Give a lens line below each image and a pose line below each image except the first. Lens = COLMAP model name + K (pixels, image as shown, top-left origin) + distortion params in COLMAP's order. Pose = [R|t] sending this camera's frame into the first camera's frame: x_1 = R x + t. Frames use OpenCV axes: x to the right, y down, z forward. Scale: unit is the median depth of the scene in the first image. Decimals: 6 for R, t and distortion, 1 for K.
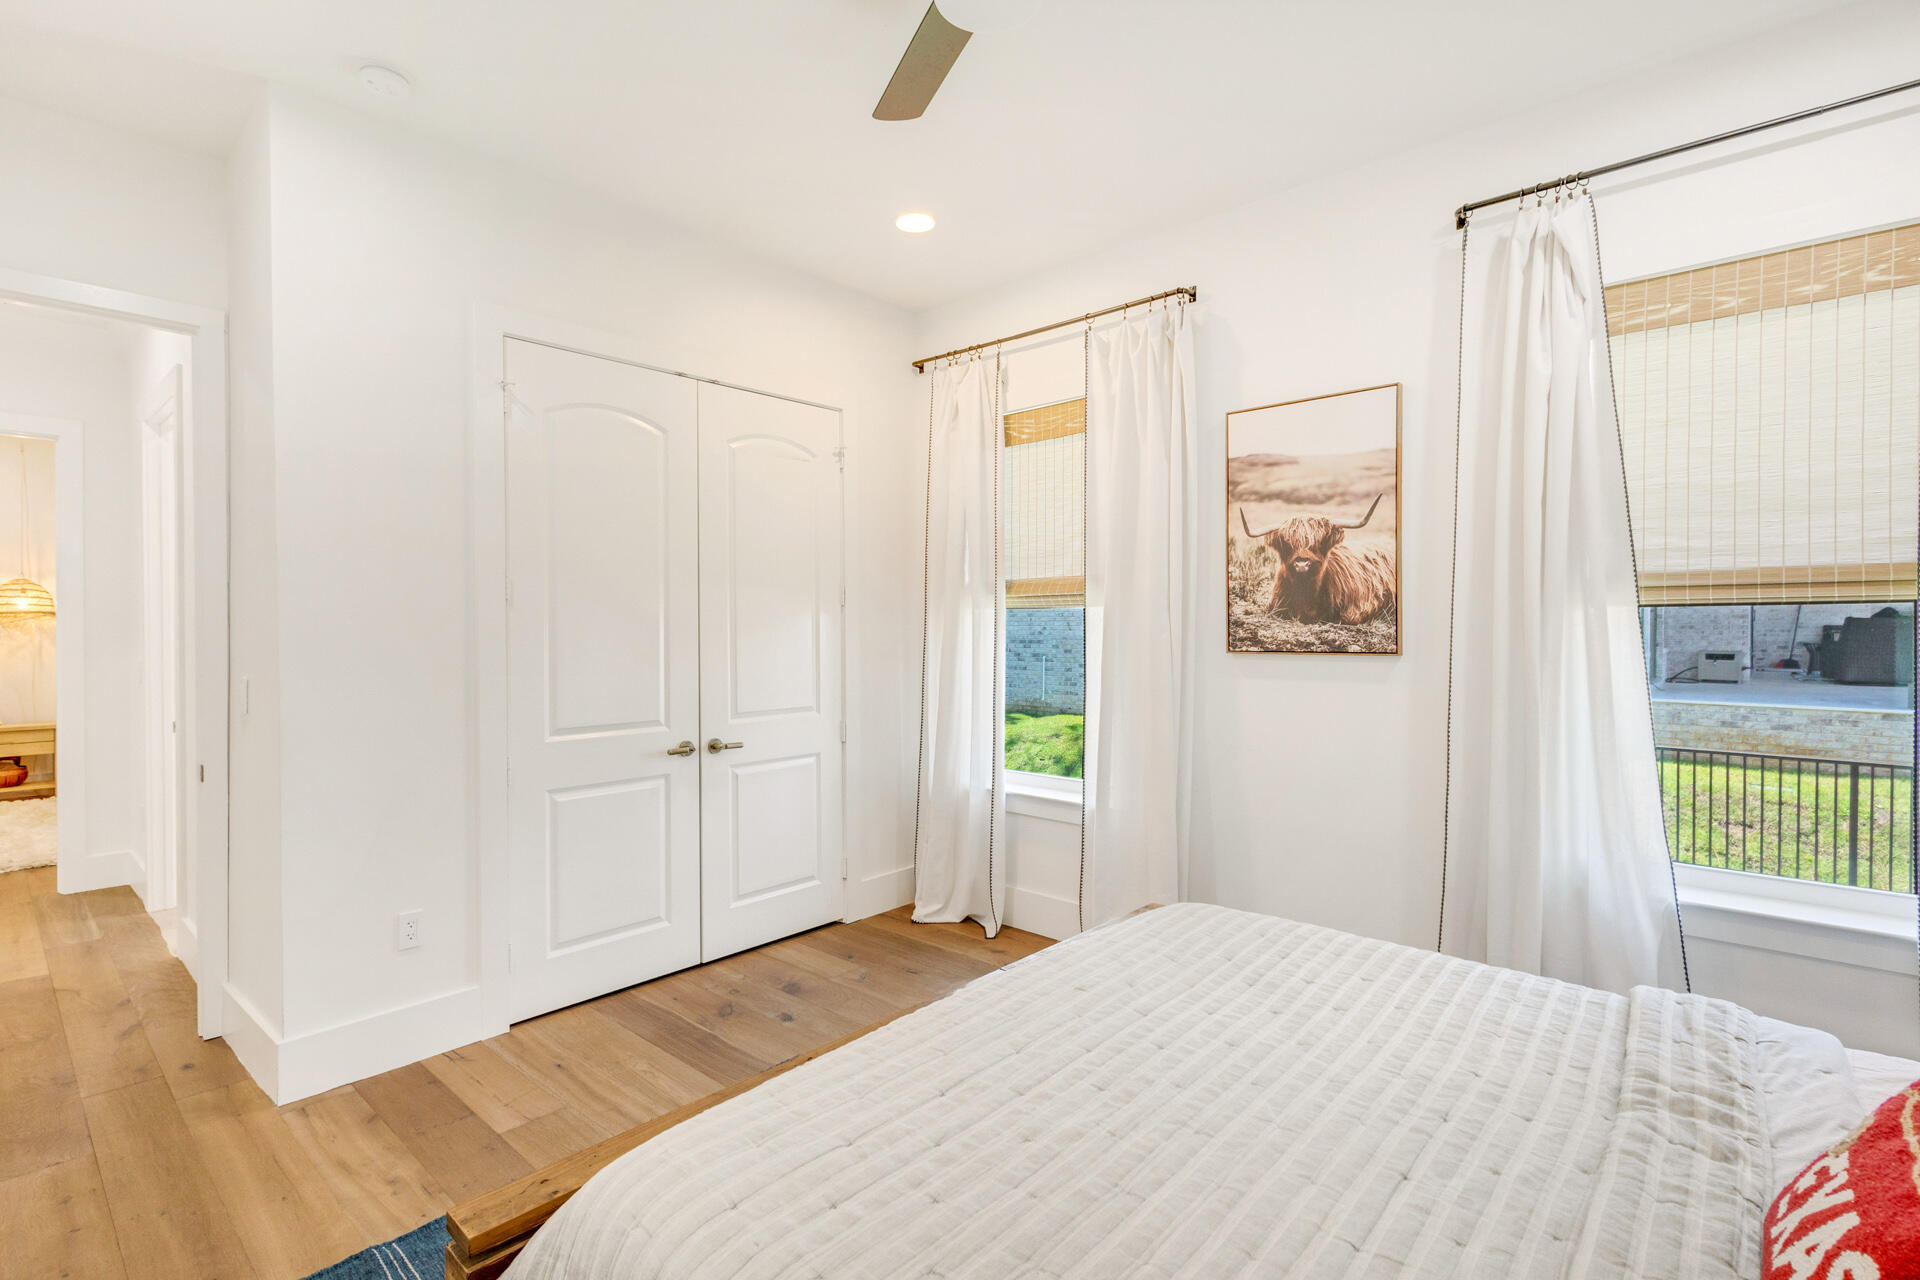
lens RADIAL K [[884.0, 0, 974.8], [0, 884.0, 639.4], [0, 0, 1]] dist [-0.000127, -0.000968]
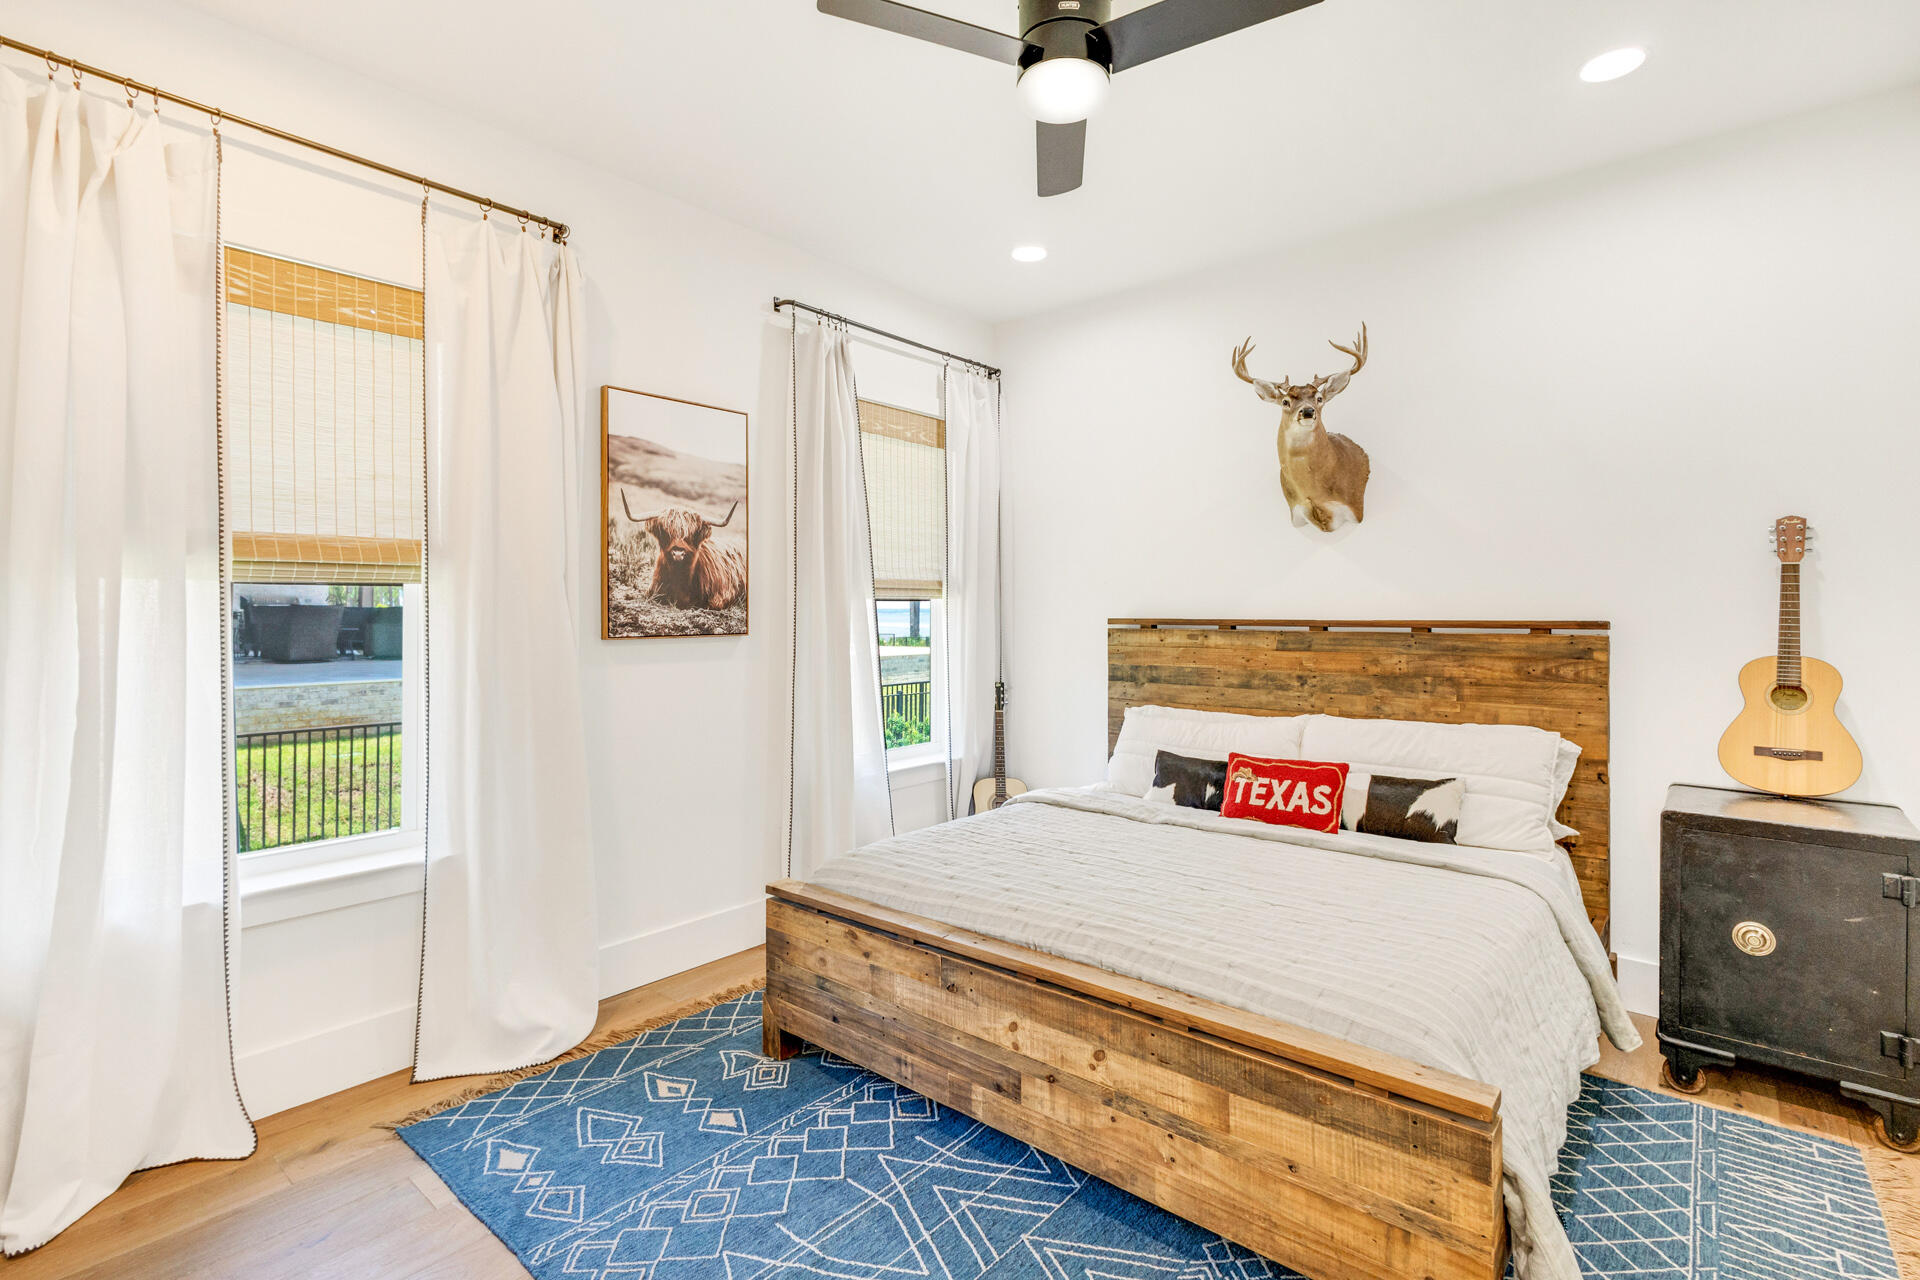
lens RADIAL K [[884.0, 0, 966.9], [0, 884.0, 623.8], [0, 0, 1]] dist [-0.000127, -0.000968]
pose [[-0.022783, -0.013818, 0.999645, -0.689341], [0.015046, 0.999786, 0.014163, -0.009518], [-0.999627, 0.015364, -0.022570, 0.659757]]
